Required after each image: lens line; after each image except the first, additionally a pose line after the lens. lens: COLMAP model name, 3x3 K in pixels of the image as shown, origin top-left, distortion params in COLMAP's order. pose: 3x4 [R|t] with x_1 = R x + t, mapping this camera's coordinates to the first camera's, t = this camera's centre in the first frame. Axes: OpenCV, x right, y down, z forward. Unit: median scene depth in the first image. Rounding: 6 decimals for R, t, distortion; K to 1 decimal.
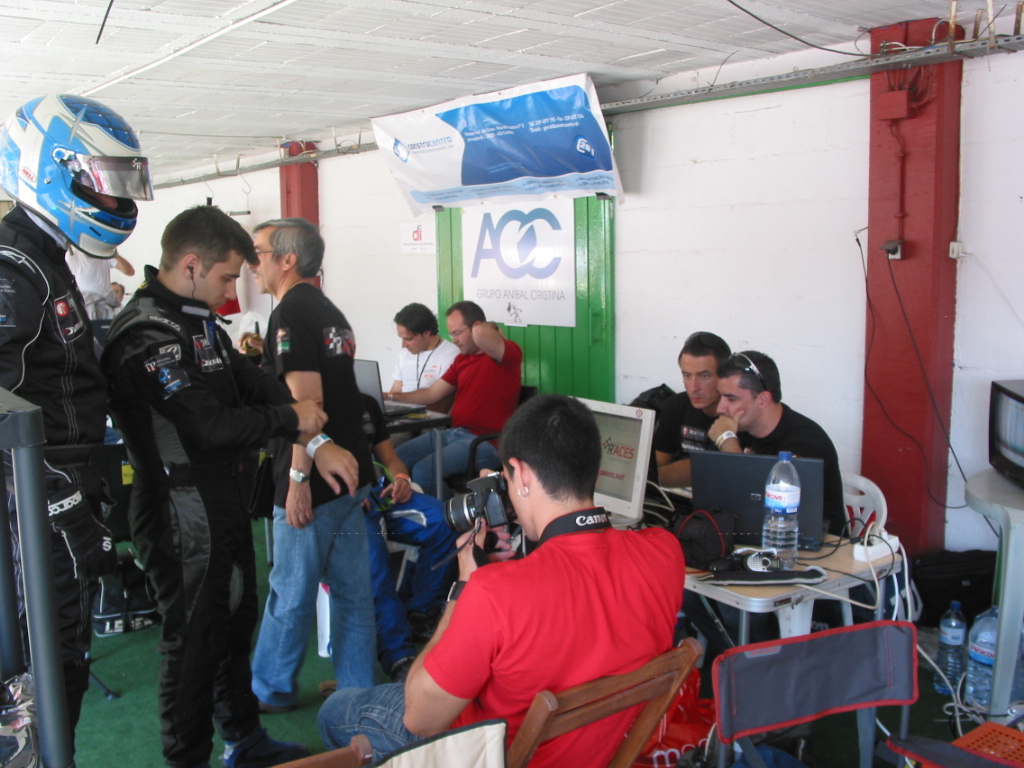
lens RADIAL K [[1001.6, 0, 512.0], [0, 1001.6, 384.0], [0, 0, 1]] dist [-0.125785, -0.003333]
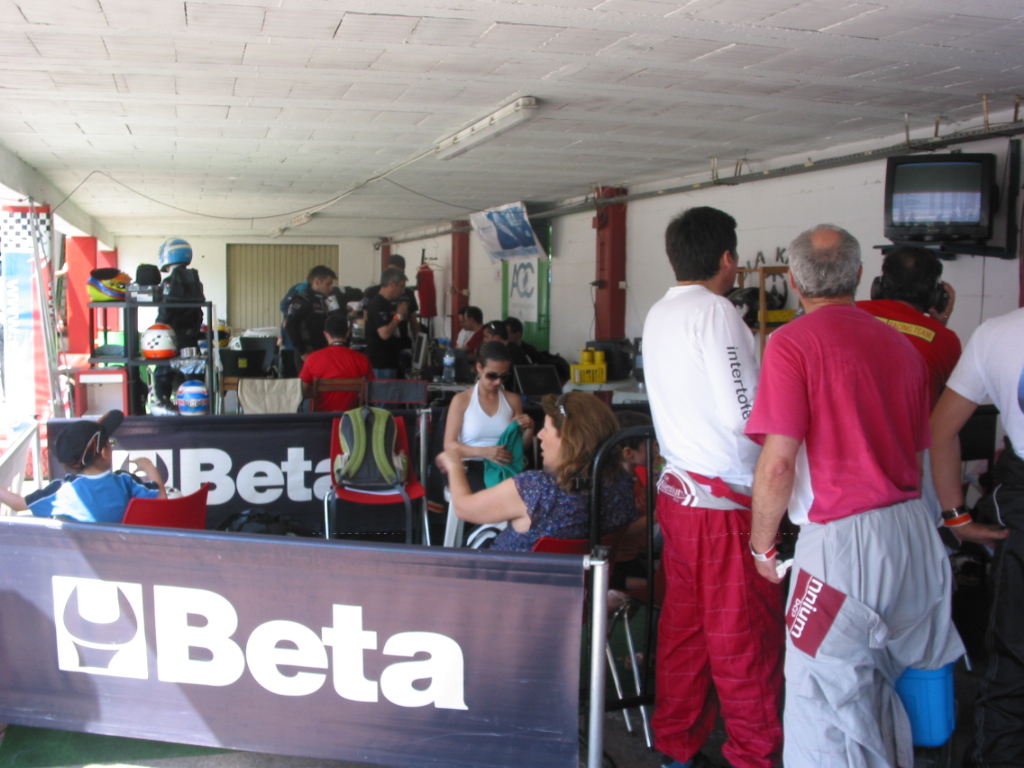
lens RADIAL K [[1010.0, 0, 512.0], [0, 1010.0, 384.0], [0, 0, 1]] dist [-0.103021, 0.009731]
pose [[0.931571, 0.053918, -0.359538, 0.738444], [-0.065323, 0.997671, -0.019638, 0.107248], [0.357642, 0.041780, 0.932924, -0.879944]]
